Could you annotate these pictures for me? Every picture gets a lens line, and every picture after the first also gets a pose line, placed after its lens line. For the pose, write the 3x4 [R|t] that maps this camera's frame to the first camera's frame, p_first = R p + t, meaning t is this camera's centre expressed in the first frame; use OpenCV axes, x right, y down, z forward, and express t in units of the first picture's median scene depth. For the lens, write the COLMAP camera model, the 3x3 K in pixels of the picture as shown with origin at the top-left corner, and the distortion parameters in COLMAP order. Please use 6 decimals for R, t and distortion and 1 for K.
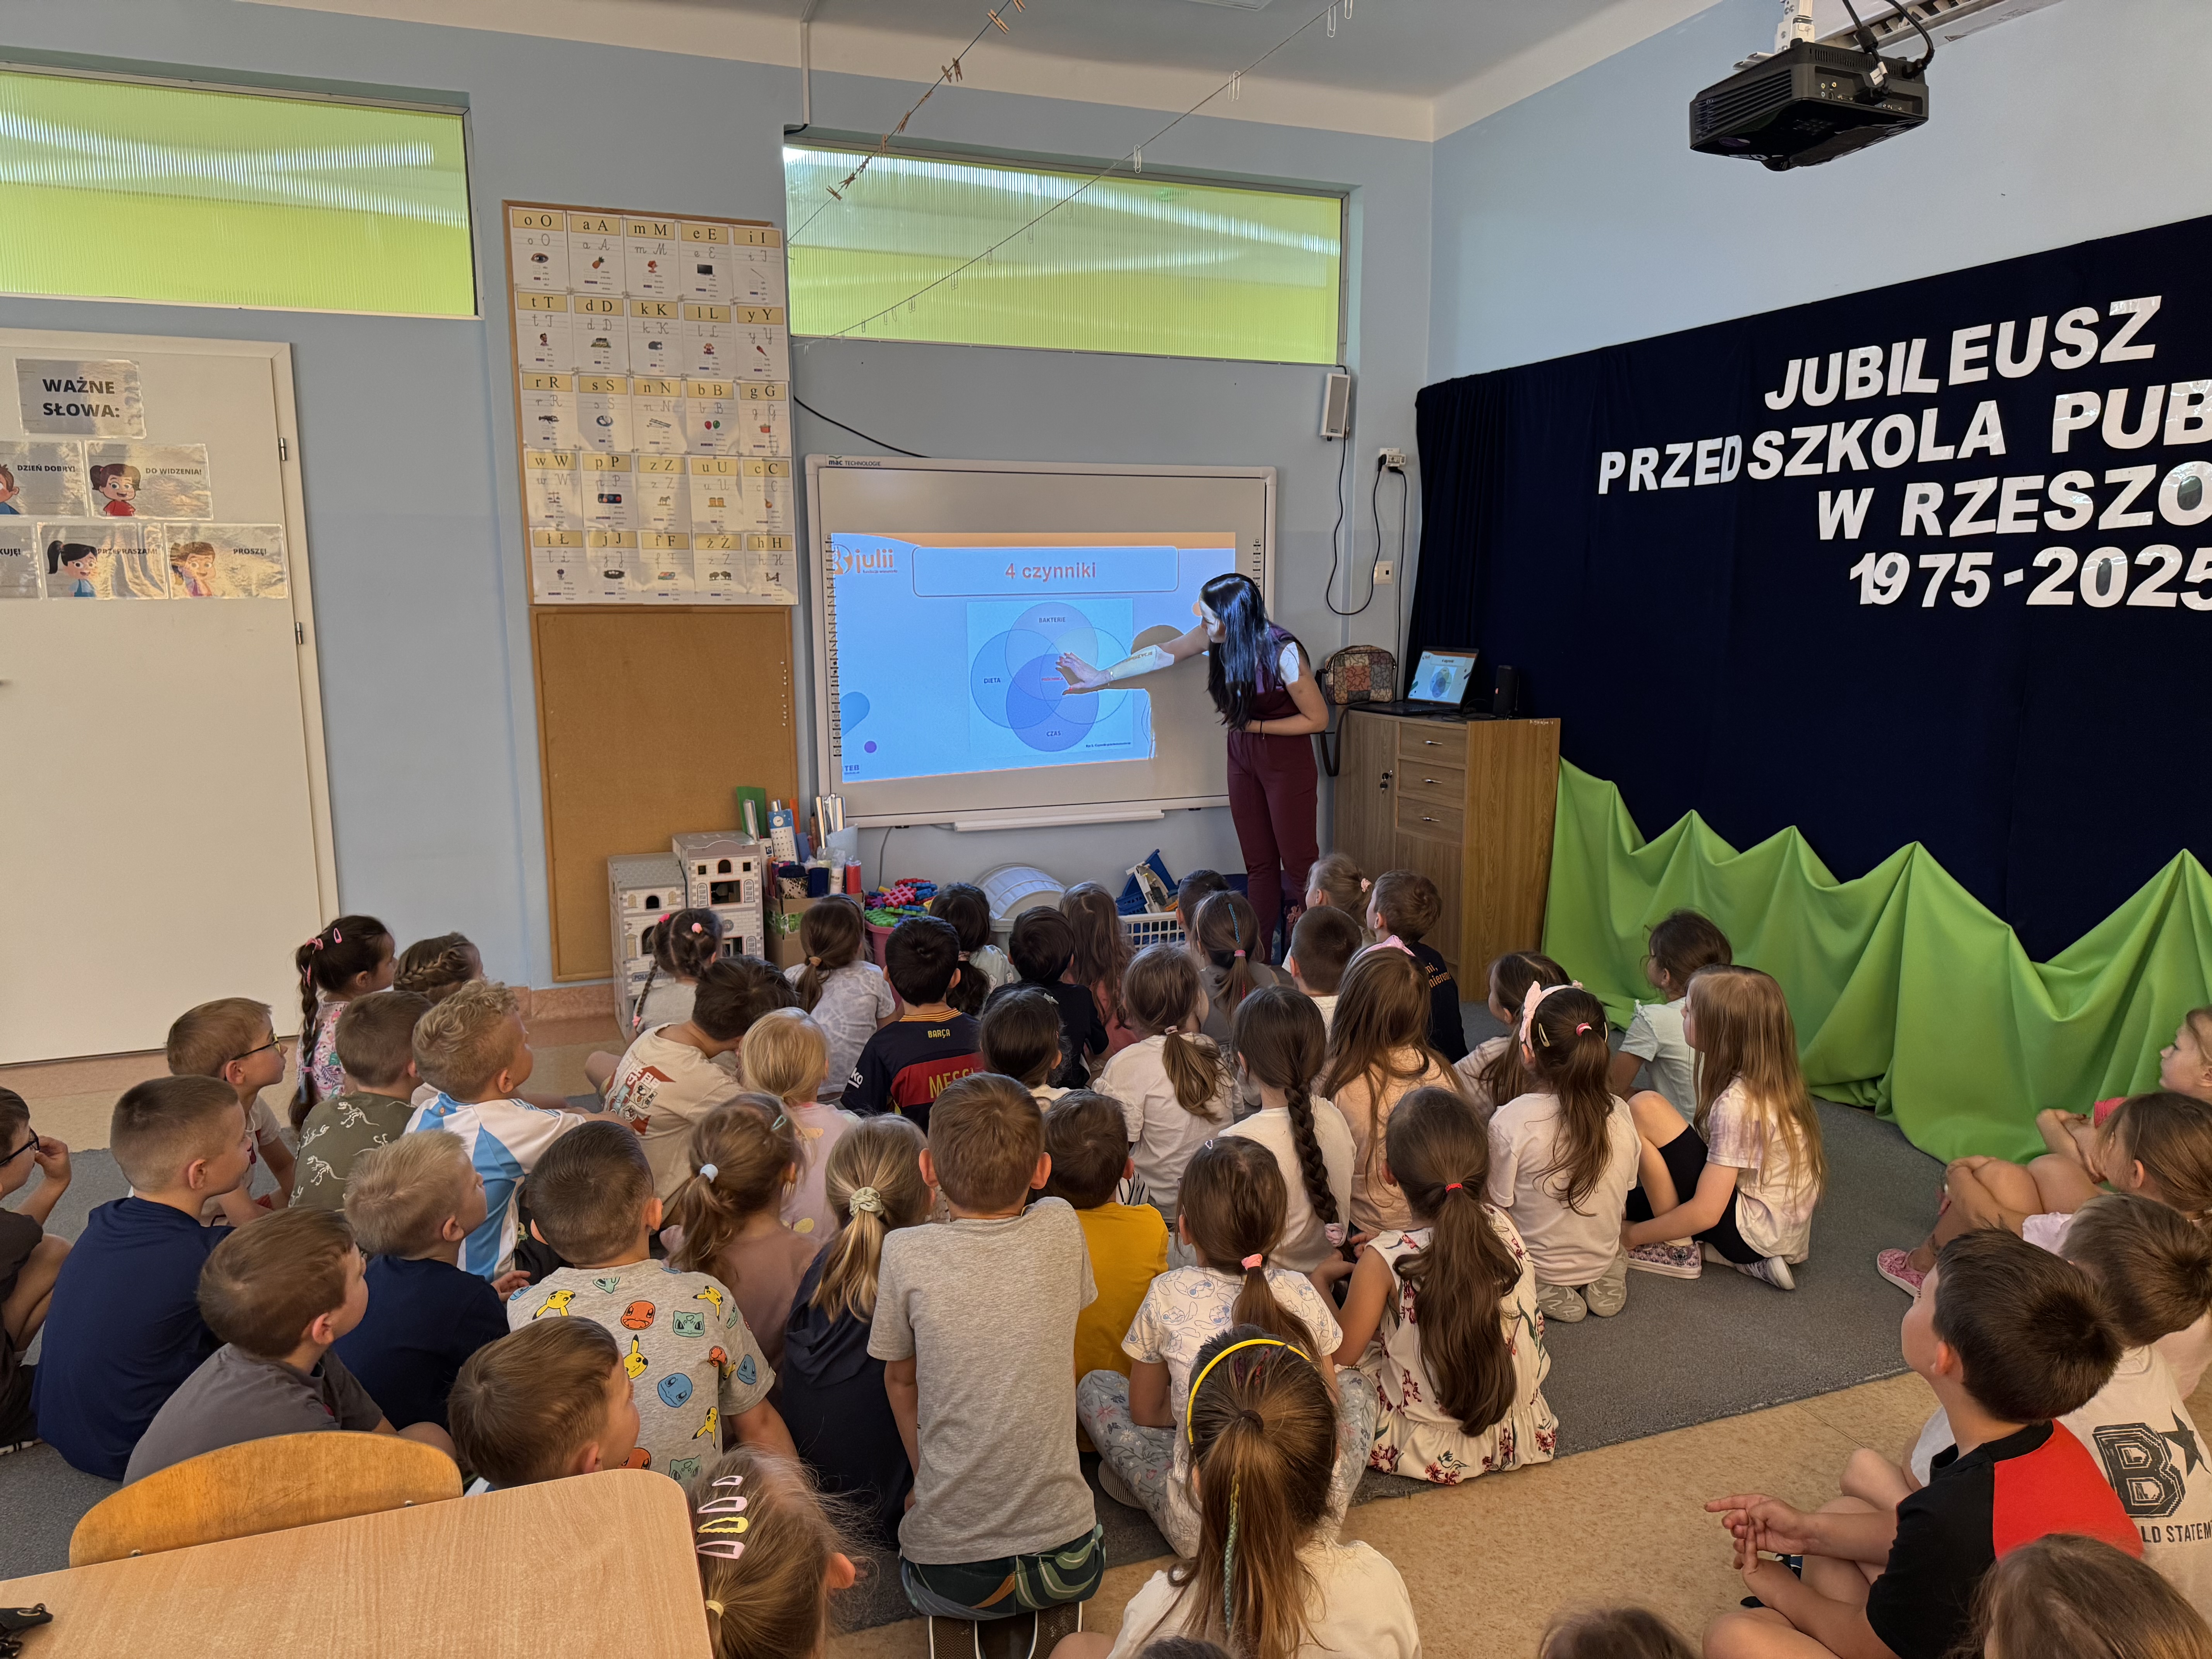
lens RADIAL K [[1552.4, 0, 1126.9], [0, 1552.4, 846.0], [0, 0, 1]] dist [0.005515, -0.014626]
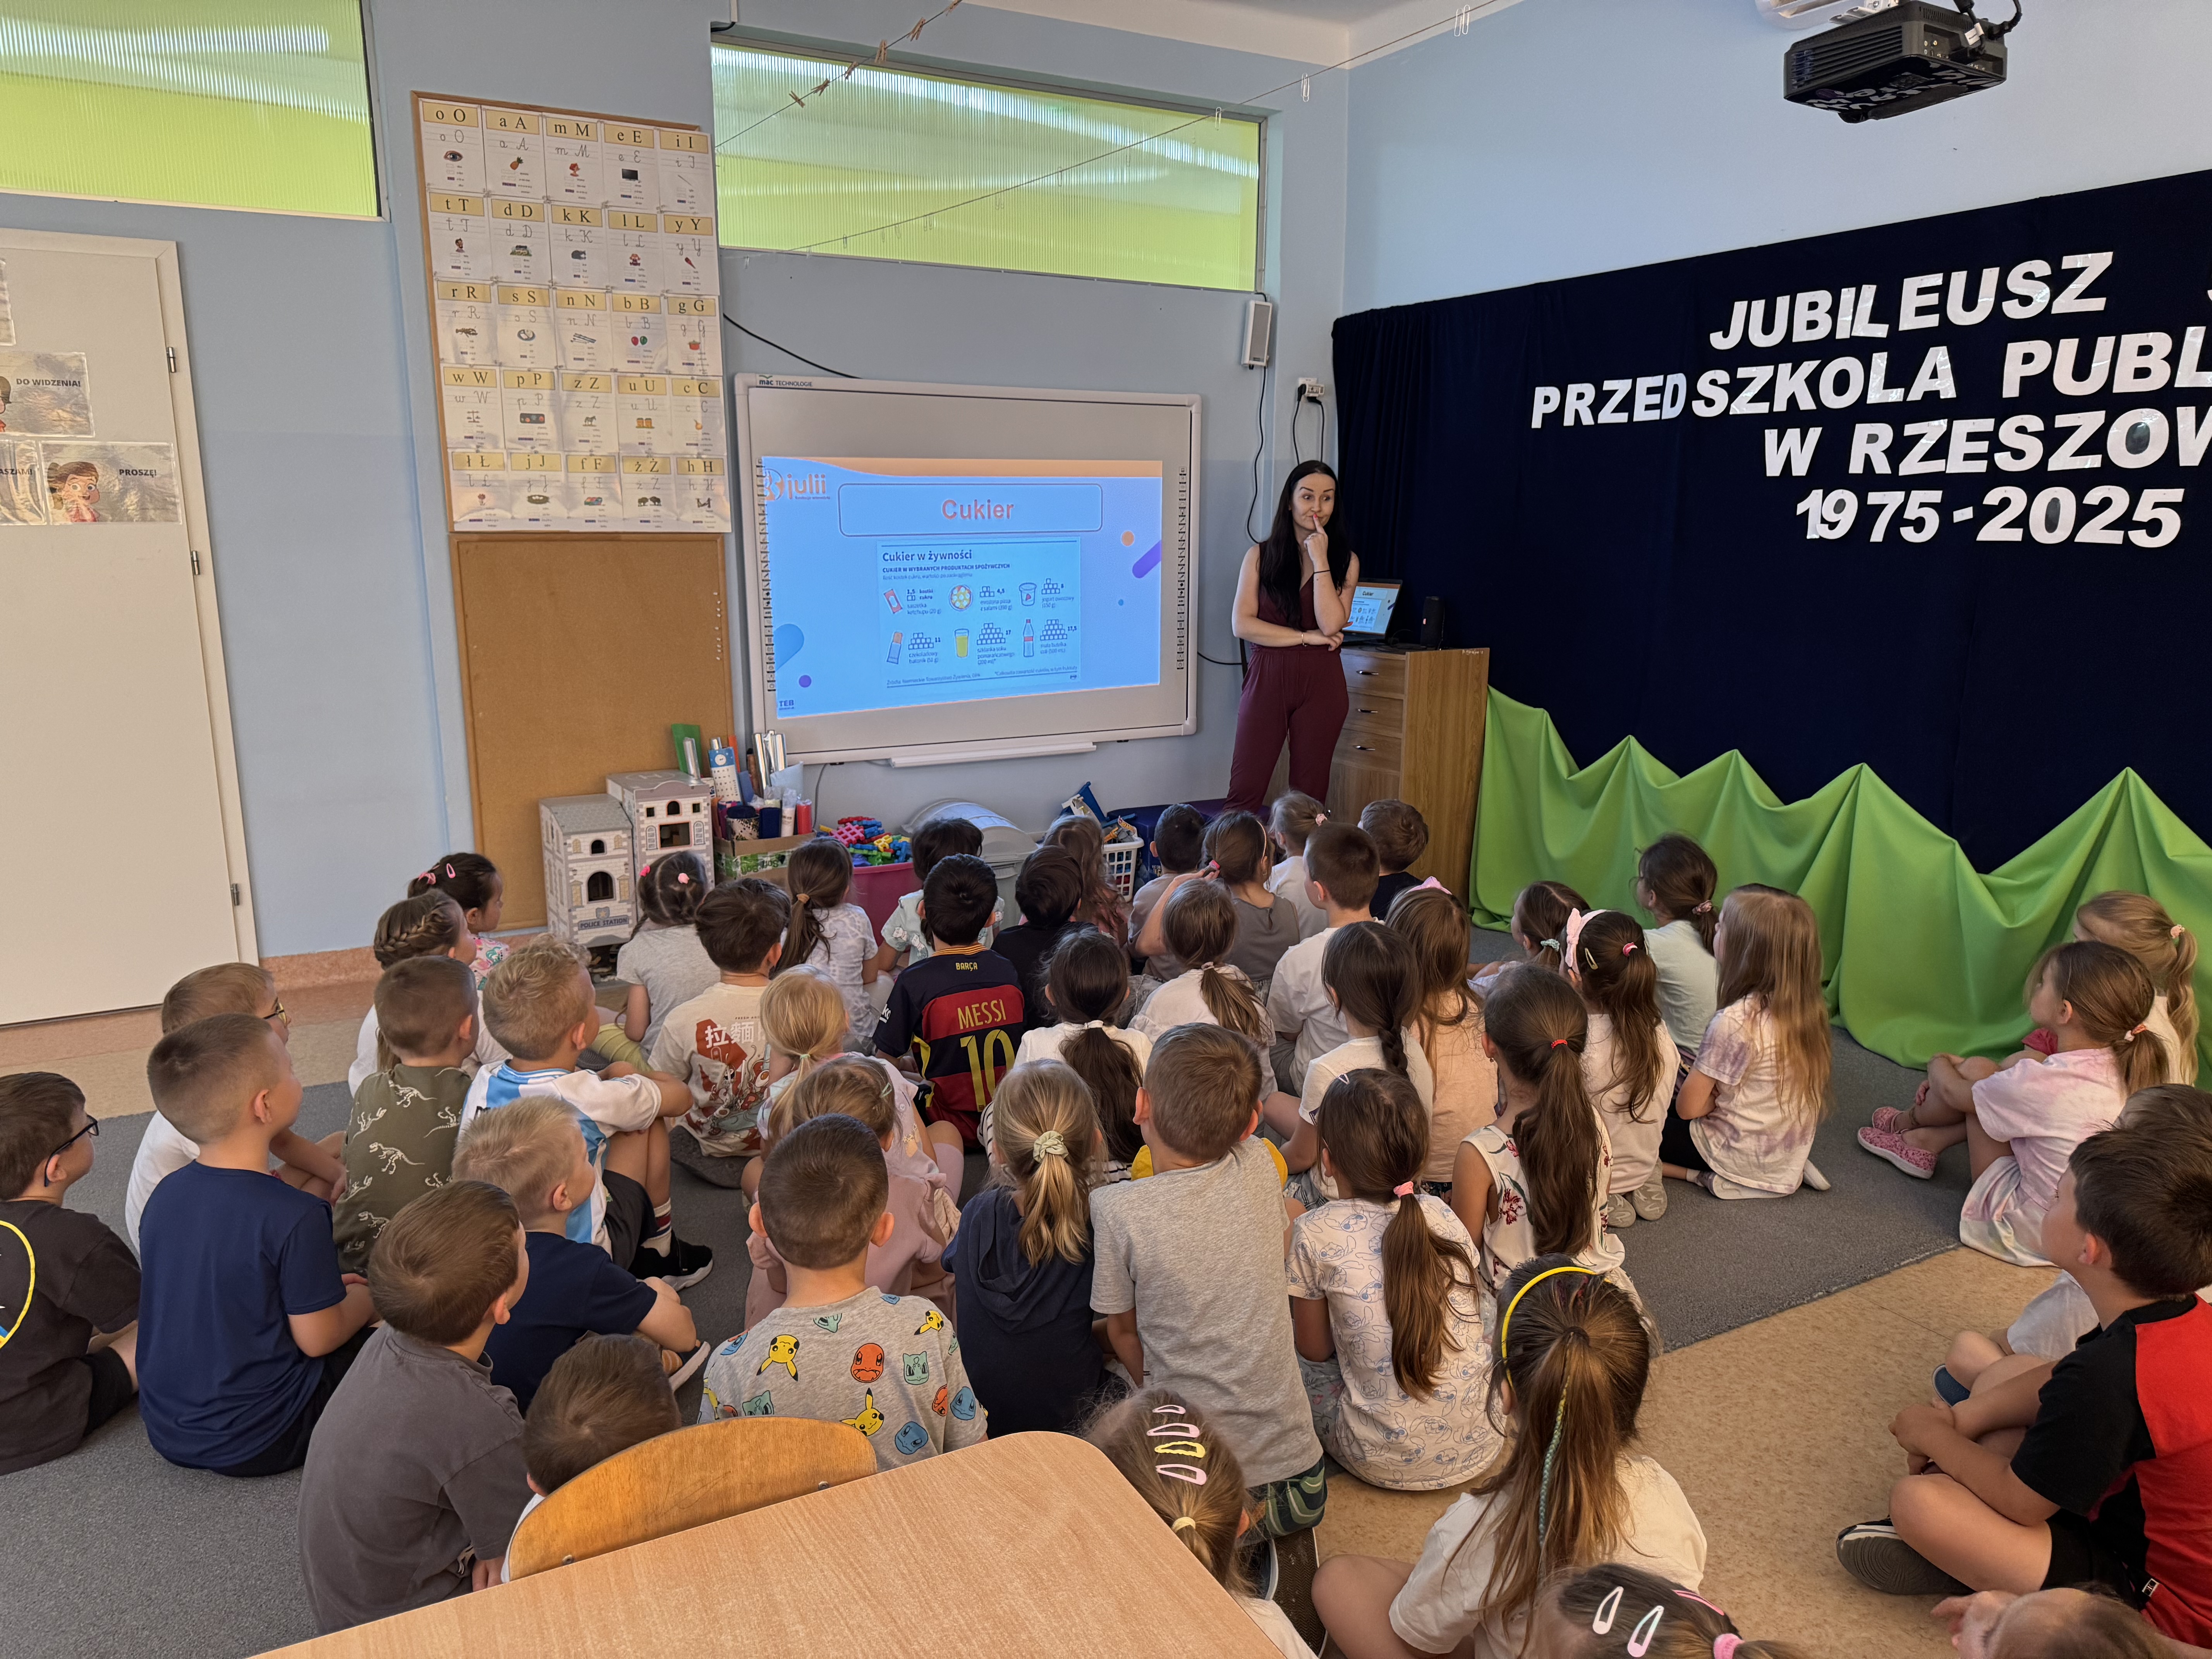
lens RADIAL K [[1552.4, 0, 1126.5], [0, 1552.4, 843.6], [0, 0, 1]] dist [0.005515, -0.014626]
pose [[0.990494, -0.022773, 0.135658, -0.121970], [0.016505, 0.998751, 0.047152, -0.005747], [-0.136563, -0.044465, 0.989633, 0.009530]]
